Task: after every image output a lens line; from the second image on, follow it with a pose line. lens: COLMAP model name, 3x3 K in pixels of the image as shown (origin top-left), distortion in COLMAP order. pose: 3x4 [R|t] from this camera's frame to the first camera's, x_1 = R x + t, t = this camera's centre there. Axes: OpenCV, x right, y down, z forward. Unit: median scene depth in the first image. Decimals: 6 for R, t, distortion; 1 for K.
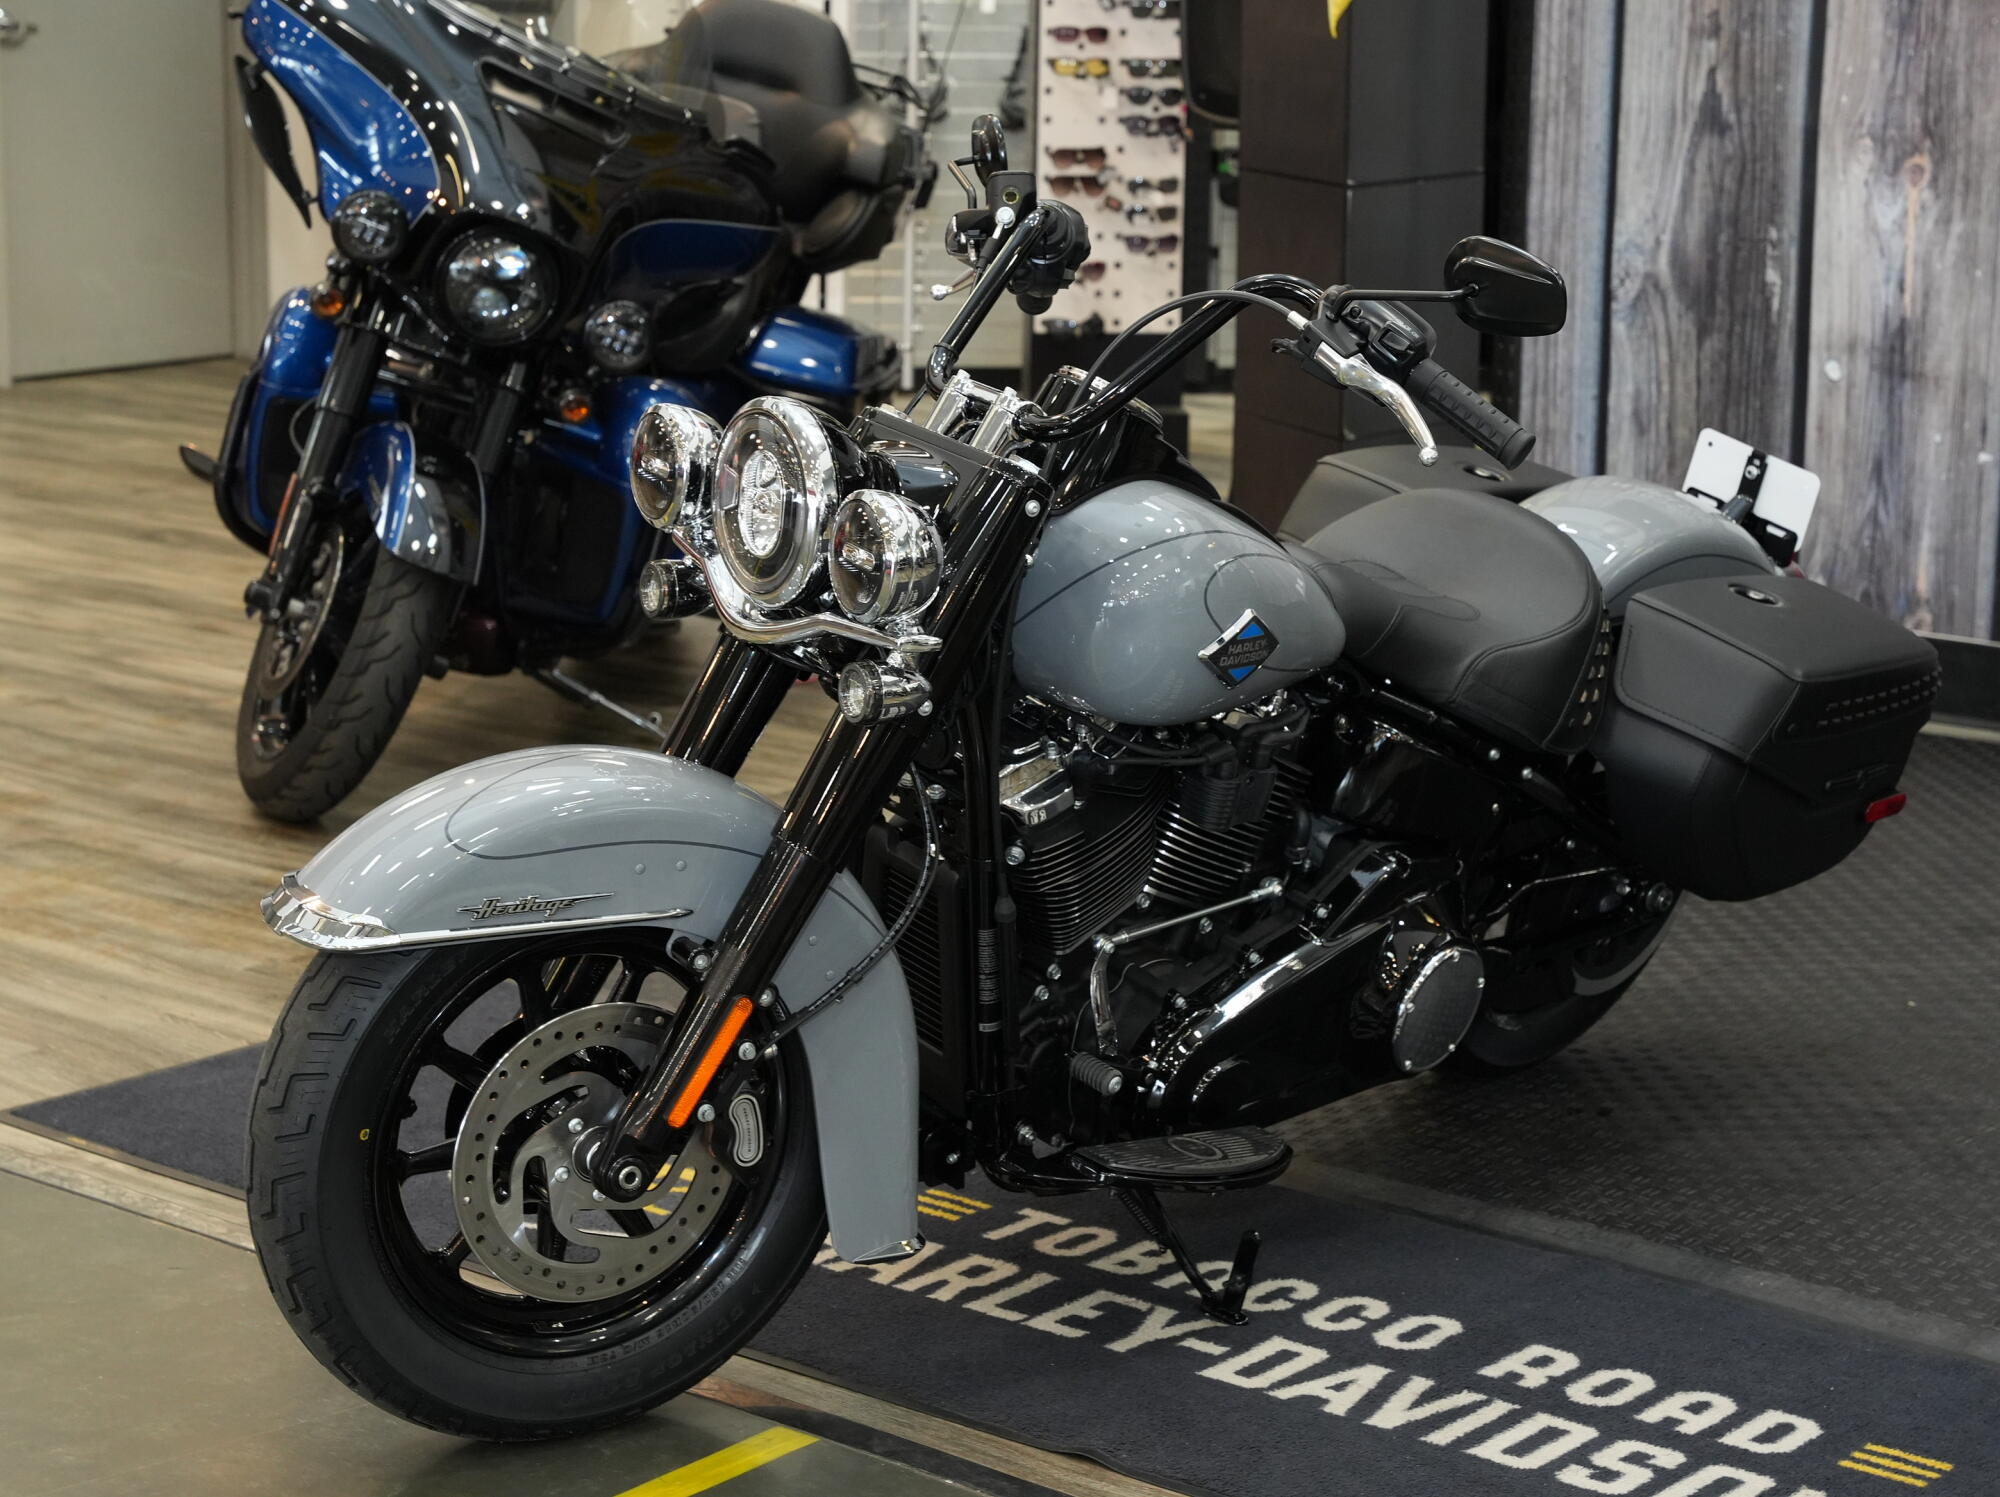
lens RADIAL K [[4154.9, 0, 989.1], [0, 4154.9, 703.7], [0, 0, 1]] dist [0.047664, 0.000000]
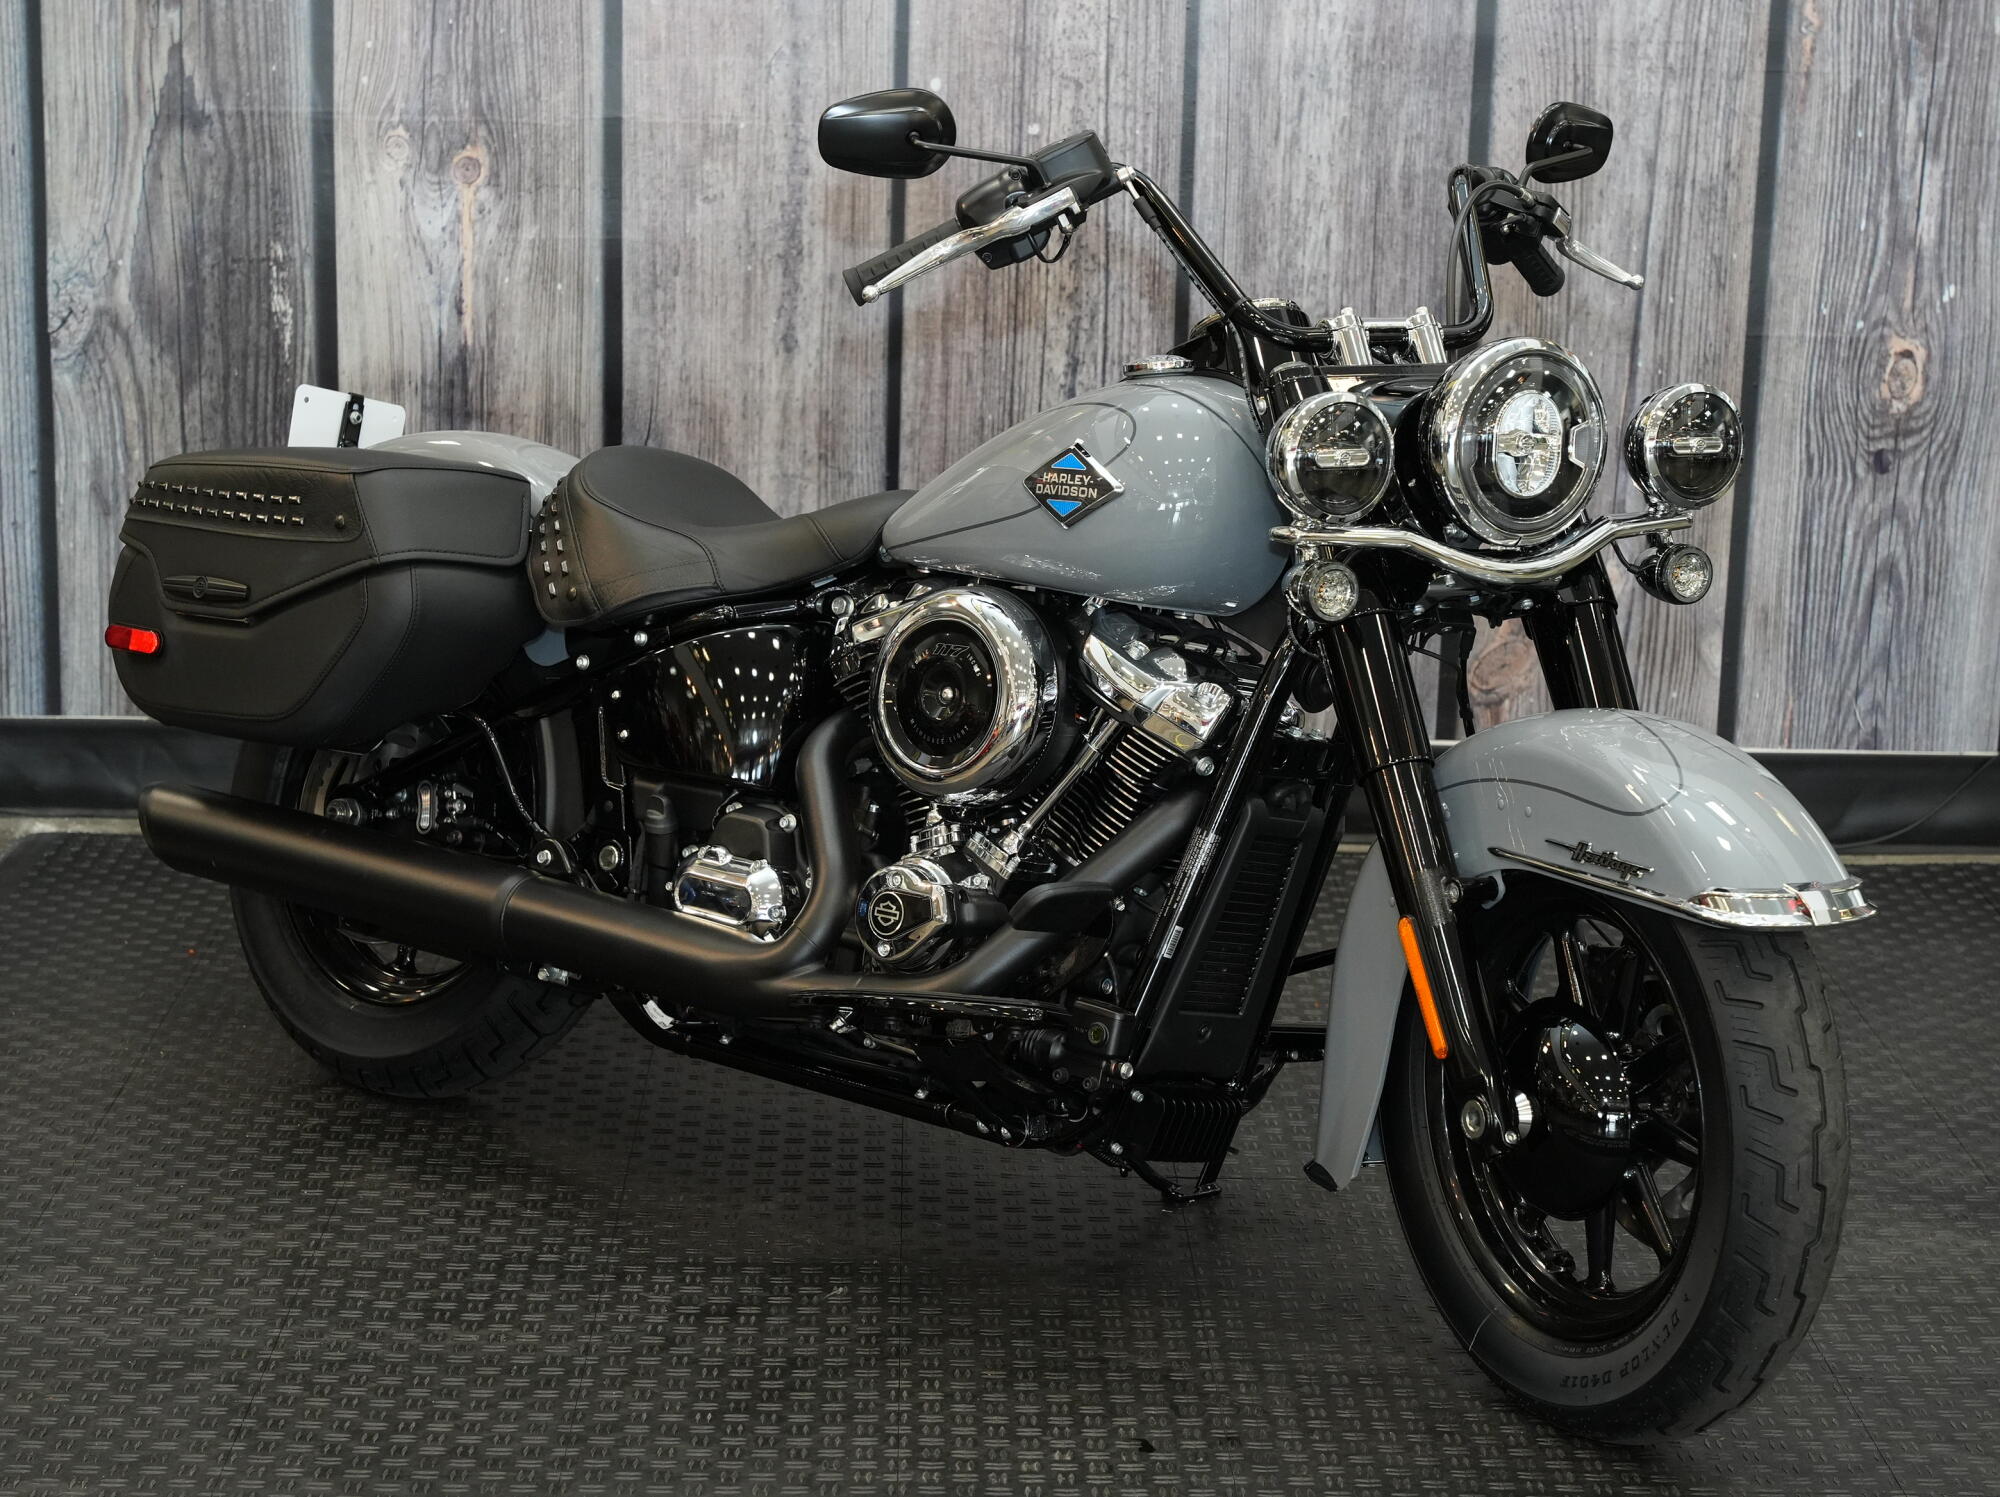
lens RADIAL K [[4345.3, 0, 996.8], [0, 4345.3, 744.5], [0, 0, 1]] dist [0.040040, 0.000000]
pose [[0.771894, -0.130042, 0.622310, -0.240994], [0.116490, 0.991215, 0.062641, -0.056564], [-0.624988, 0.024141, 0.780261, 0.272251]]
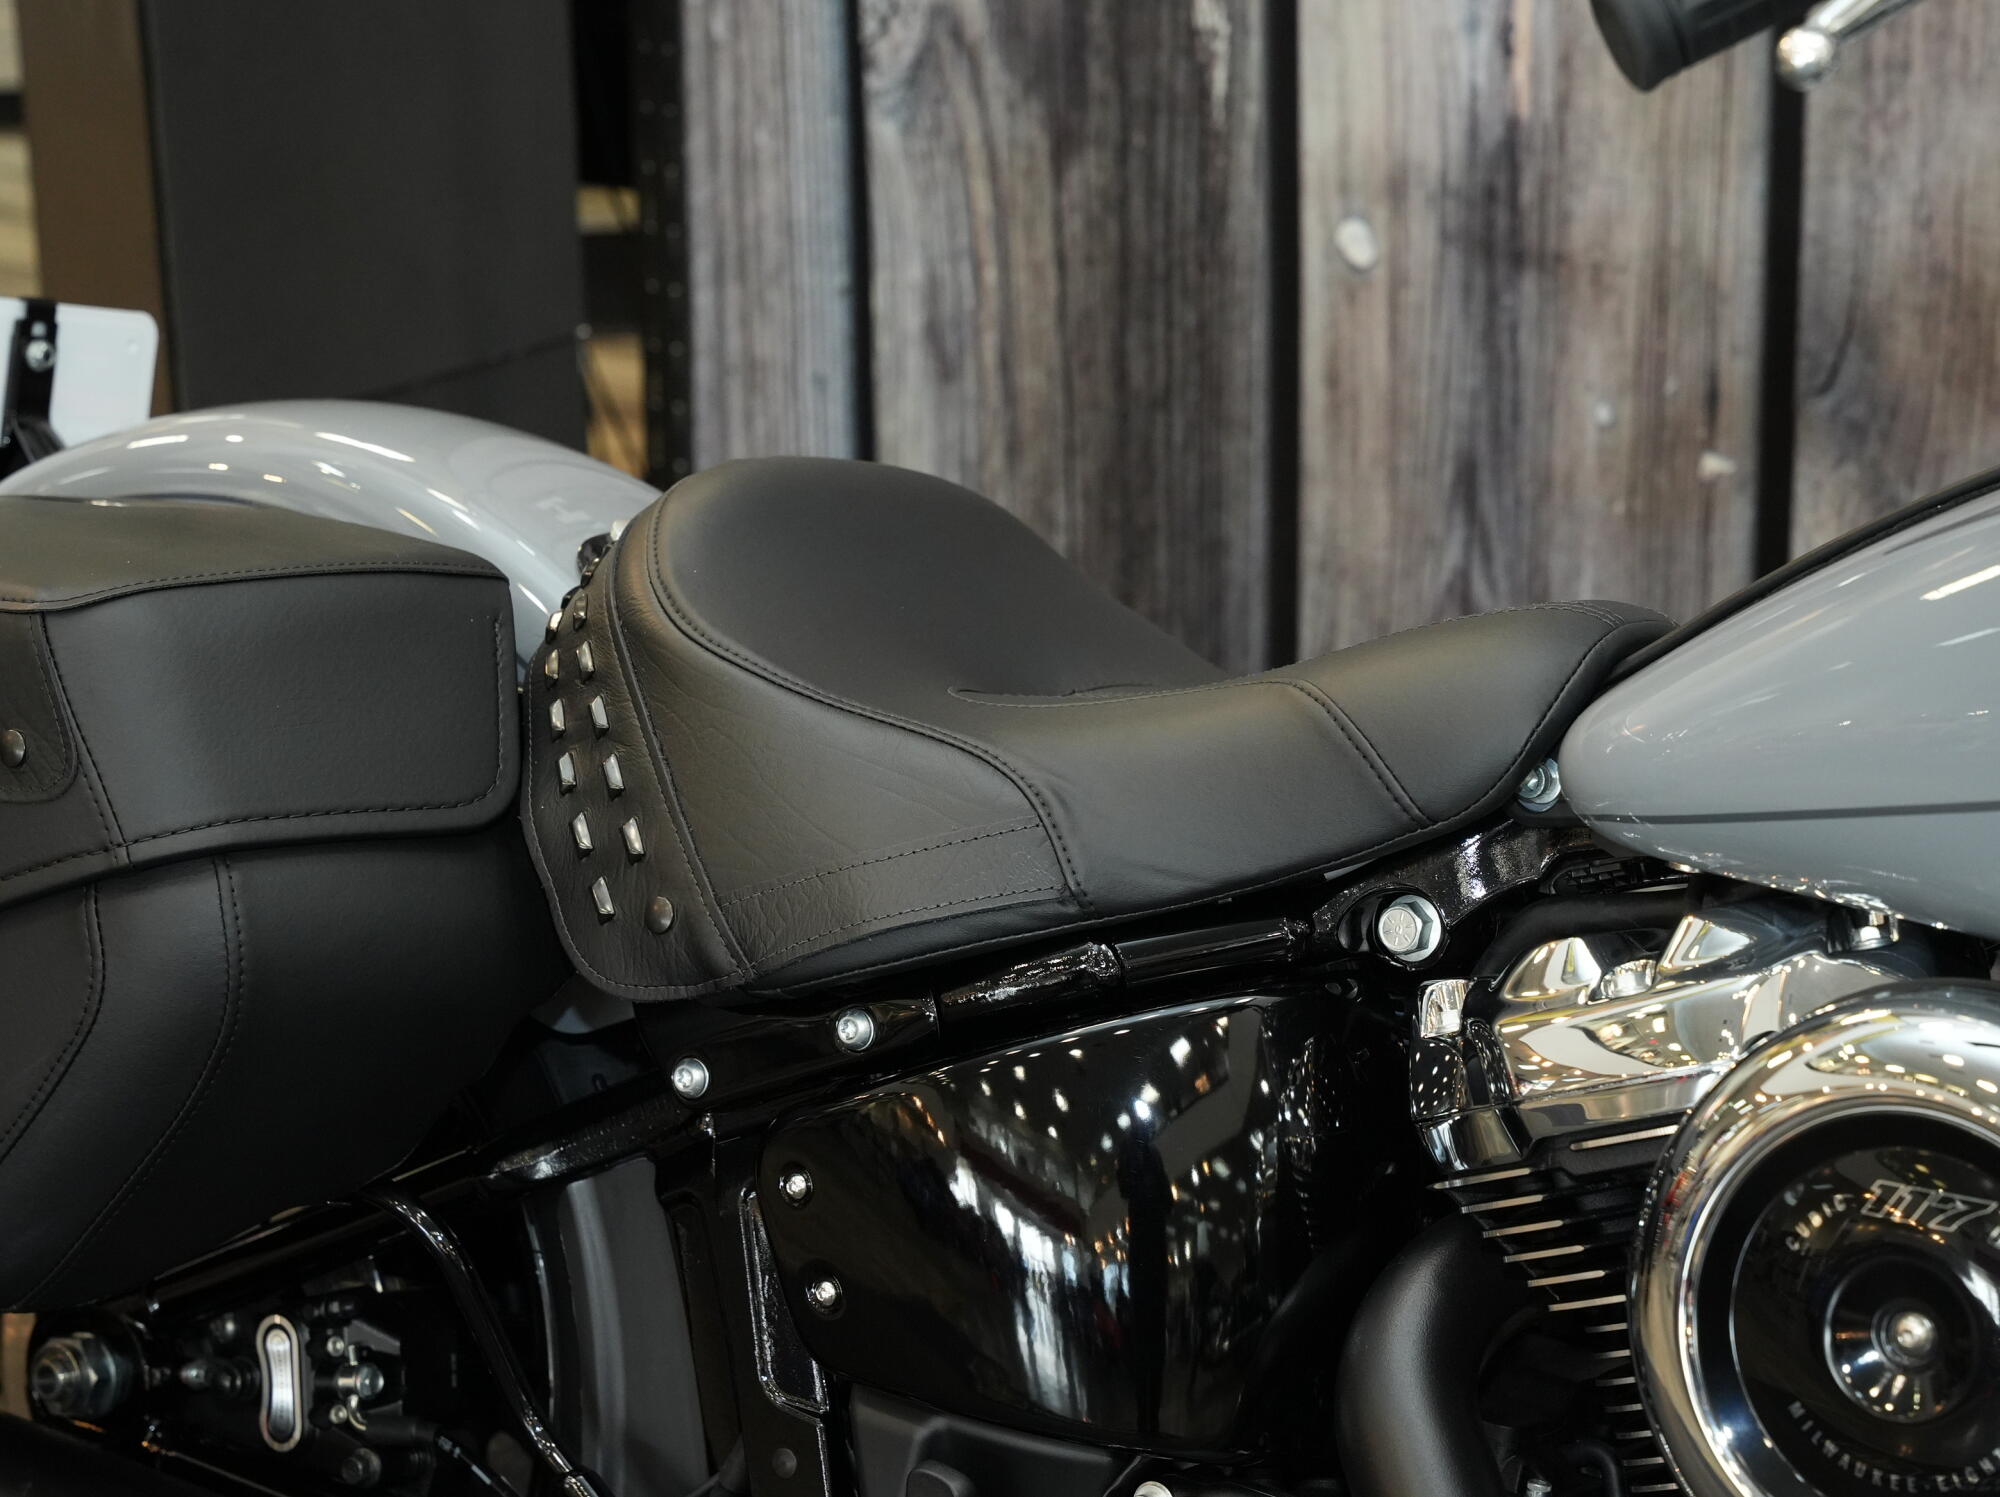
lens RADIAL K [[4345.3, 0, 983.8], [0, 4345.3, 769.1], [0, 0, 1]] dist [0.040040, 0.000000]
pose [[0.998627, -0.041172, 0.032385, 0.152135], [0.037031, 0.992148, 0.119462, -0.082555], [-0.037049, -0.118098, 0.992311, 0.576018]]
